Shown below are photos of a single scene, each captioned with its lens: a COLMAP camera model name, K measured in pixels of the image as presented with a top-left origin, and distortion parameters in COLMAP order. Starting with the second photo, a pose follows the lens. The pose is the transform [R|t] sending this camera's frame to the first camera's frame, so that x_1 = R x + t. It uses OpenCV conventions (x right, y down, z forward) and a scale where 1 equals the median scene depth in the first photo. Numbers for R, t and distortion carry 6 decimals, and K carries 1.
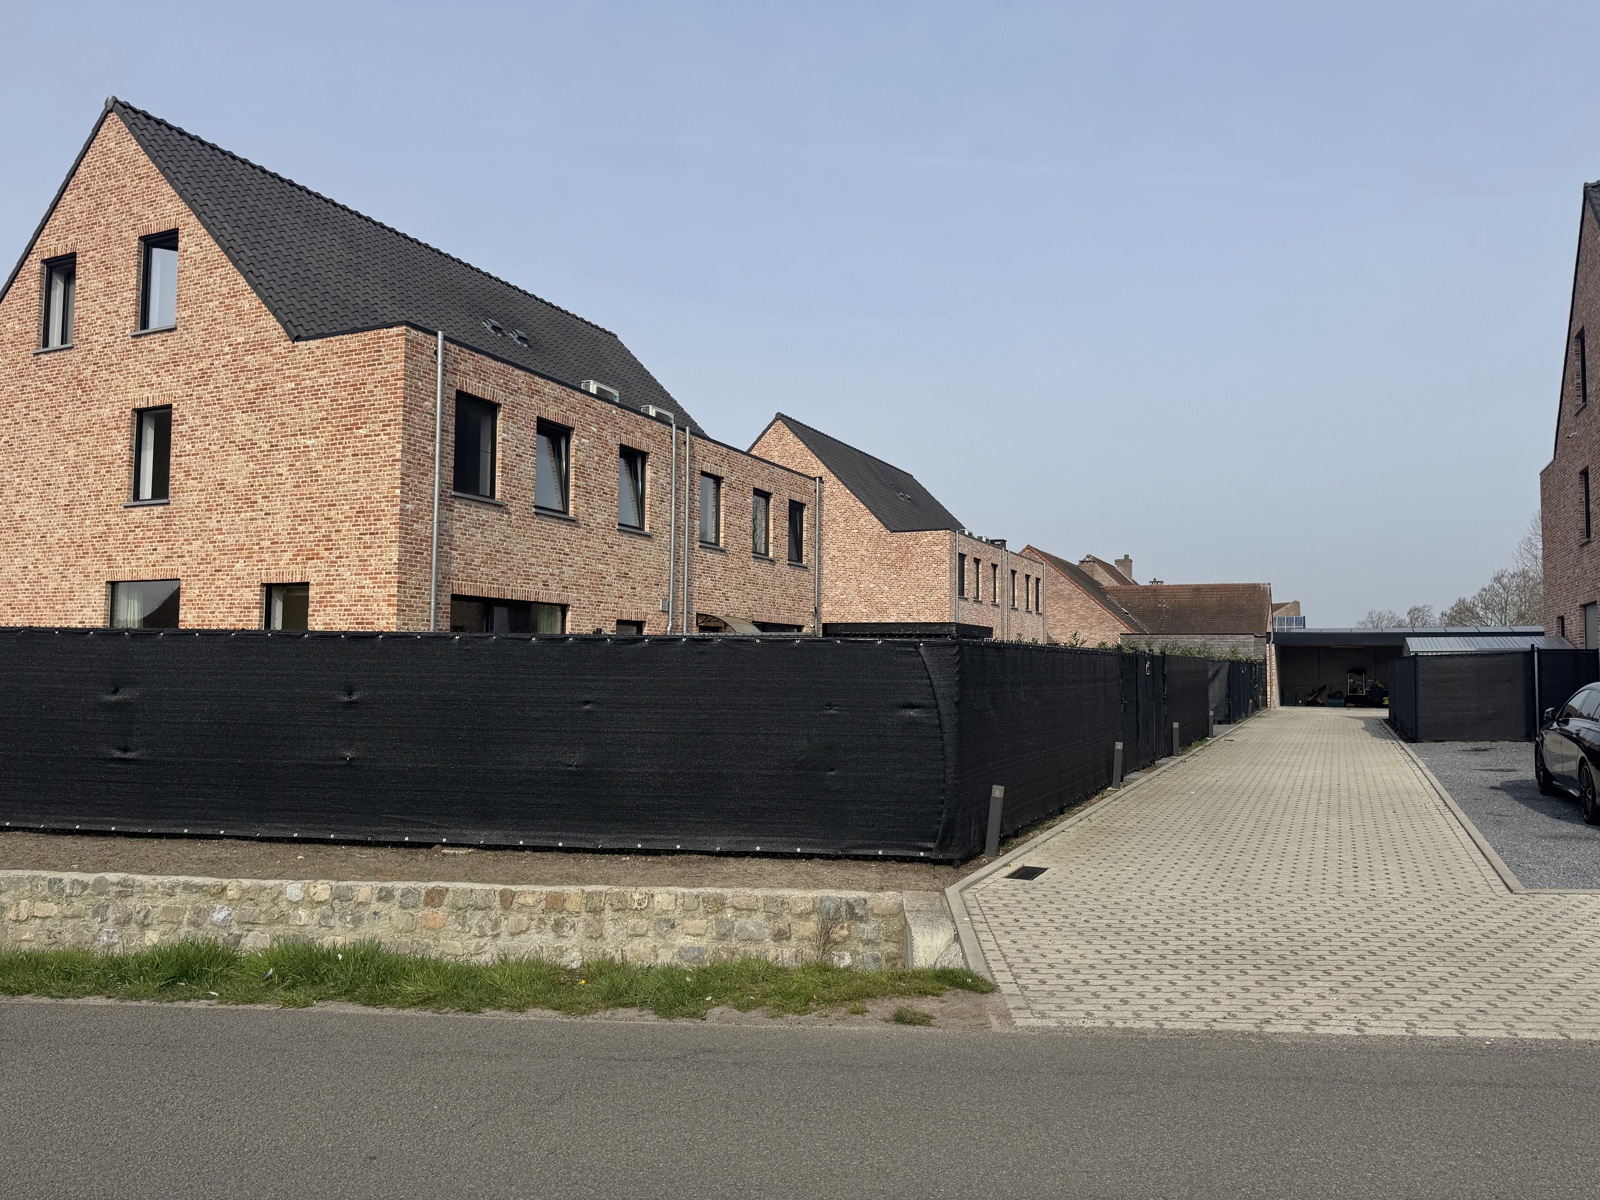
lens RADIAL K [[1100.0, 0, 804.4], [0, 1100.0, 590.3], [0, 0, 1]] dist [0.067178, -0.026322]
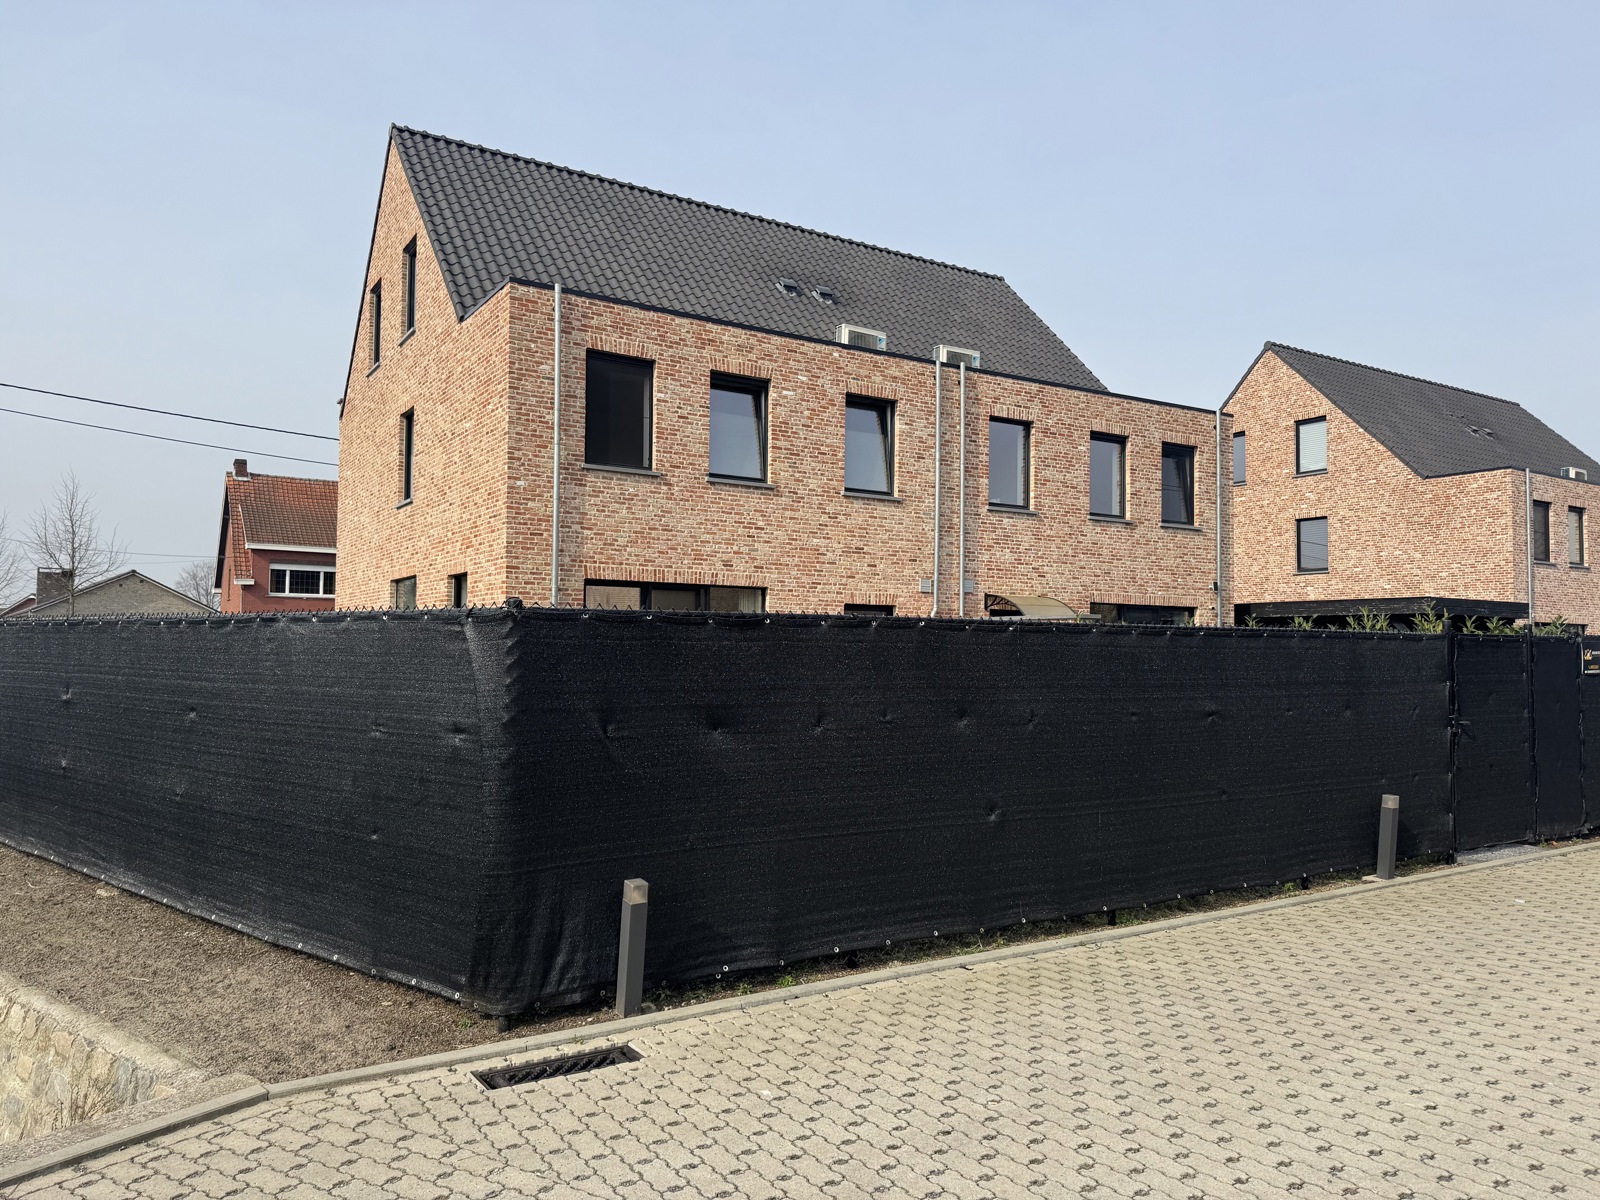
lens RADIAL K [[1100.0, 0, 793.5], [0, 1100.0, 609.8], [0, 0, 1]] dist [0.067178, -0.026322]
pose [[0.840295, -0.025419, -0.541533, 0.246268], [0.037437, 0.999236, 0.011188, 0.020179], [0.540835, -0.029675, 0.840605, 0.278158]]
